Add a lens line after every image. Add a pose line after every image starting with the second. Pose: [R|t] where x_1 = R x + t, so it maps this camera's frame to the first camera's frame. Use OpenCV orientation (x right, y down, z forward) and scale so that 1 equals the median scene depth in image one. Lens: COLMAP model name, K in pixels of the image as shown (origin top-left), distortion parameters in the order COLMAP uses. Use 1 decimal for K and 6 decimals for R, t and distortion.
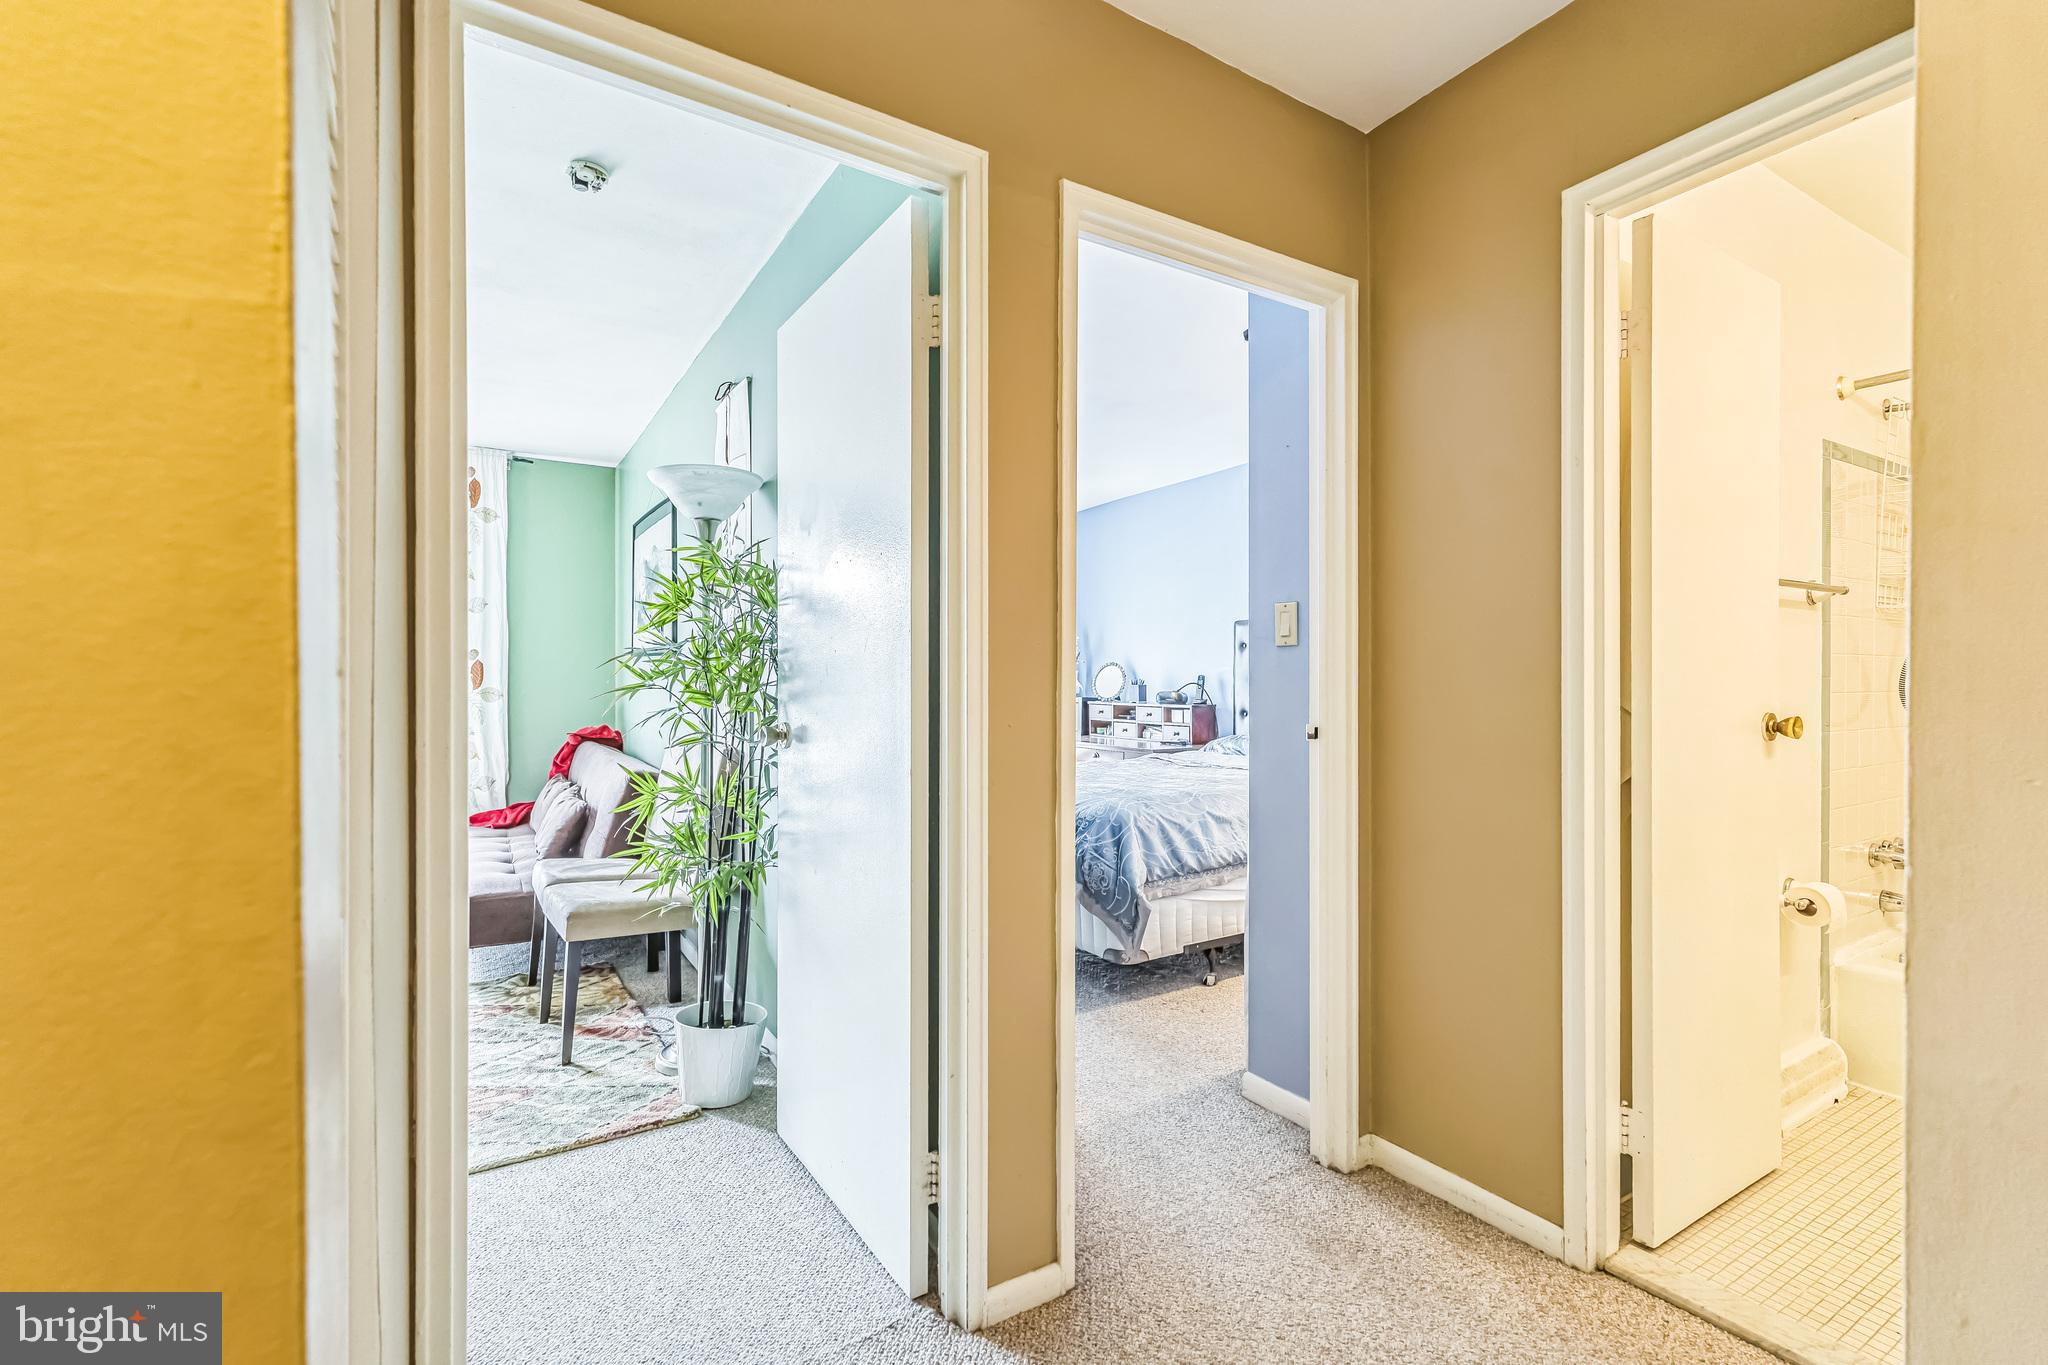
lens RADIAL K [[922.0, 0, 1019.7], [0, 922.0, 684.2], [0, 0, 1]] dist [-0.001530, 0.000775]
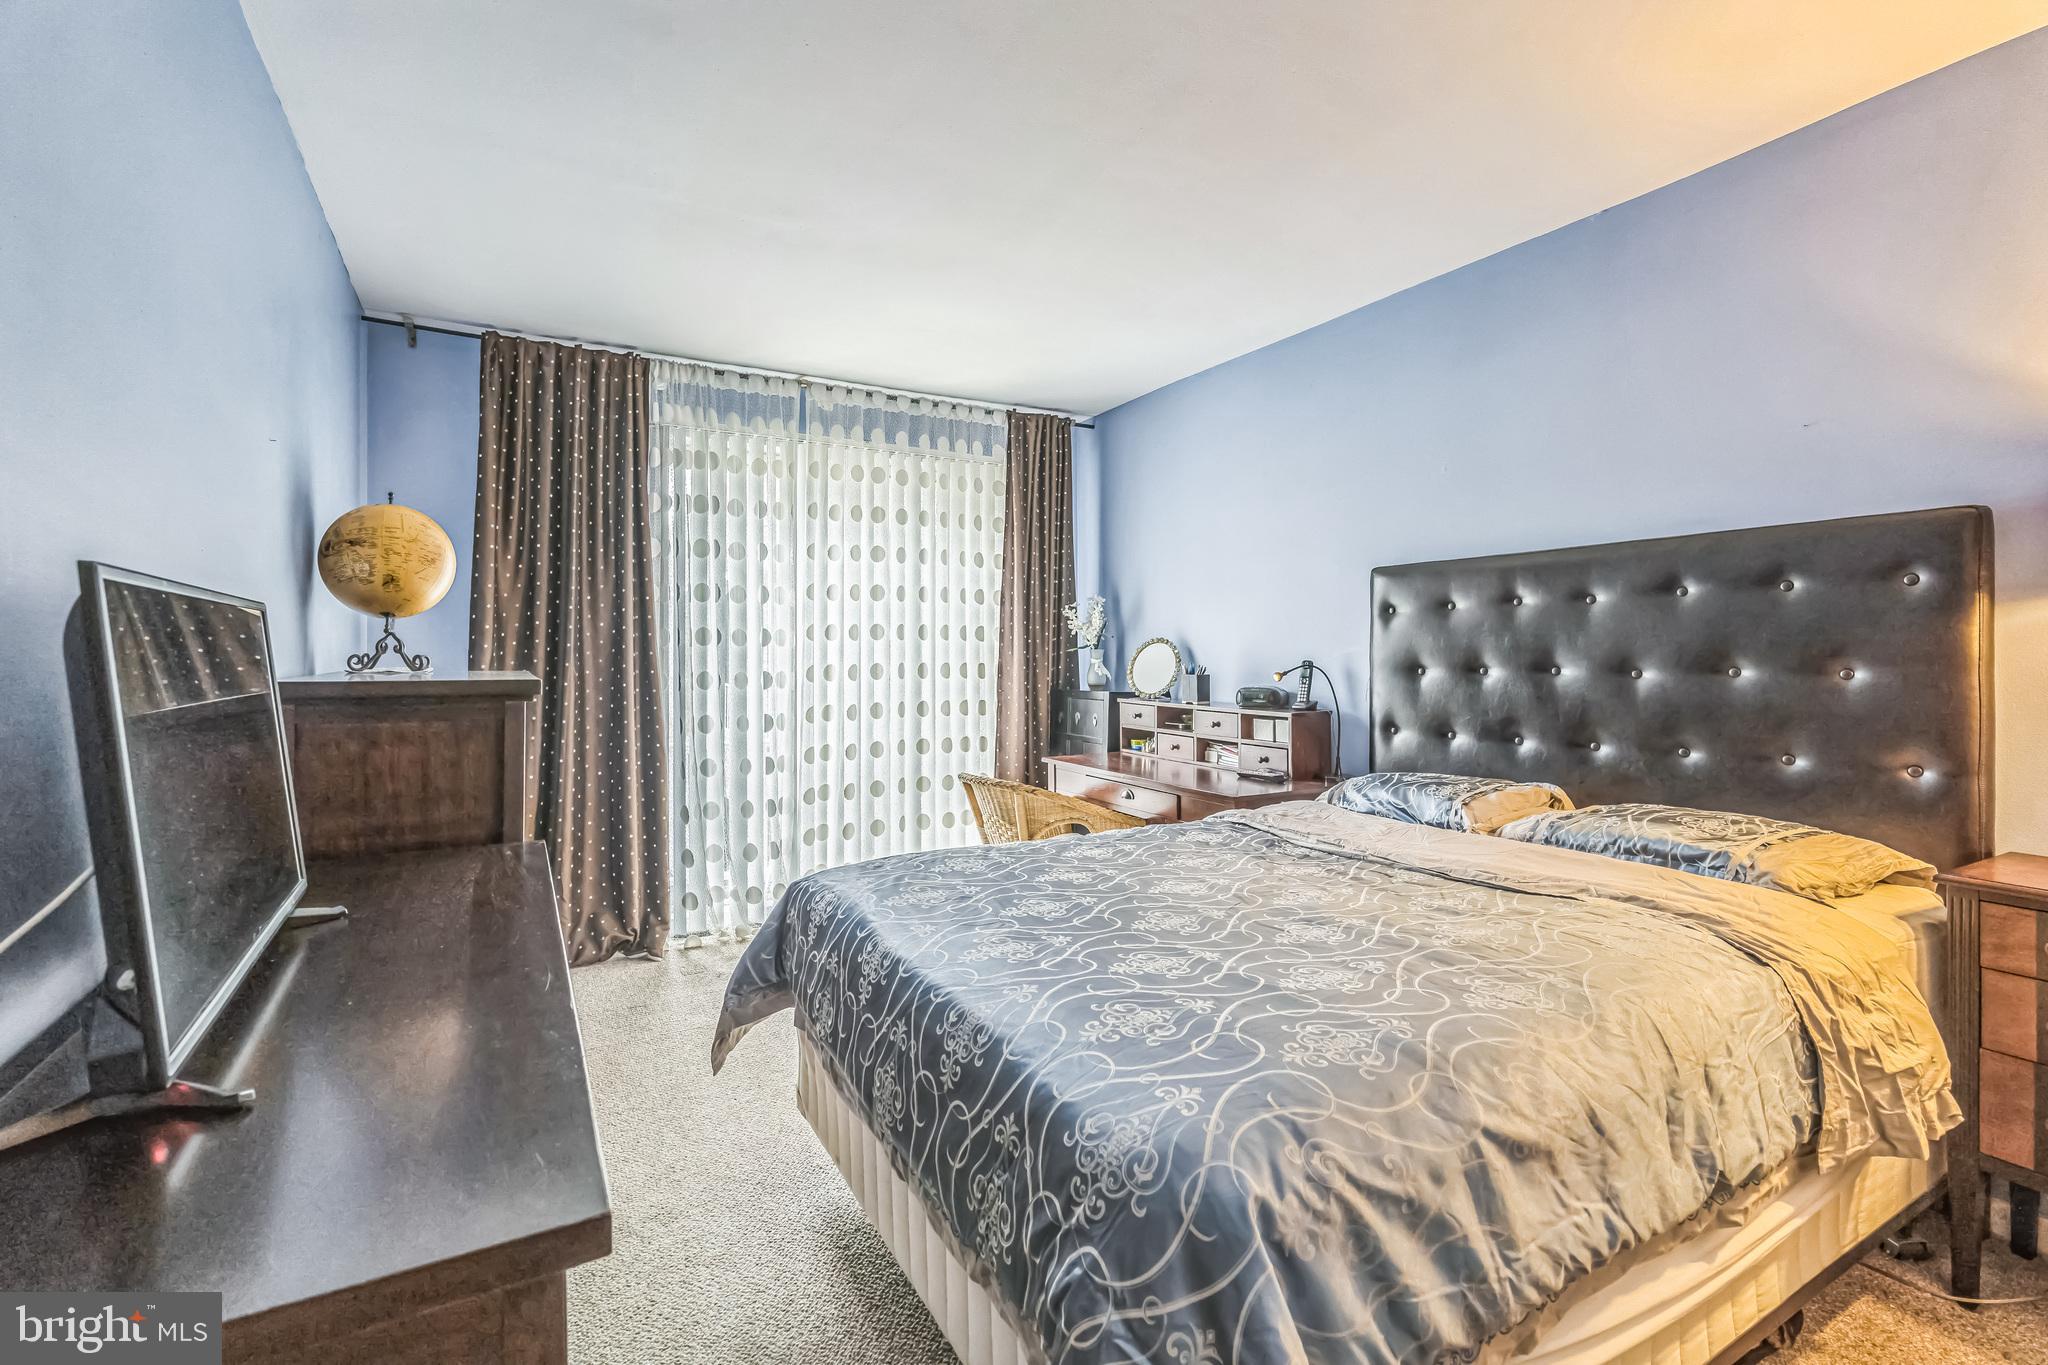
lens RADIAL K [[922.0, 0, 1031.6], [0, 922.0, 676.0], [0, 0, 1]] dist [-0.001530, 0.000775]
pose [[0.999673, 0.010036, -0.023536, 0.031318], [-0.009560, 0.999749, 0.020238, -0.011119], [0.023733, -0.020006, 0.999518, 0.385039]]
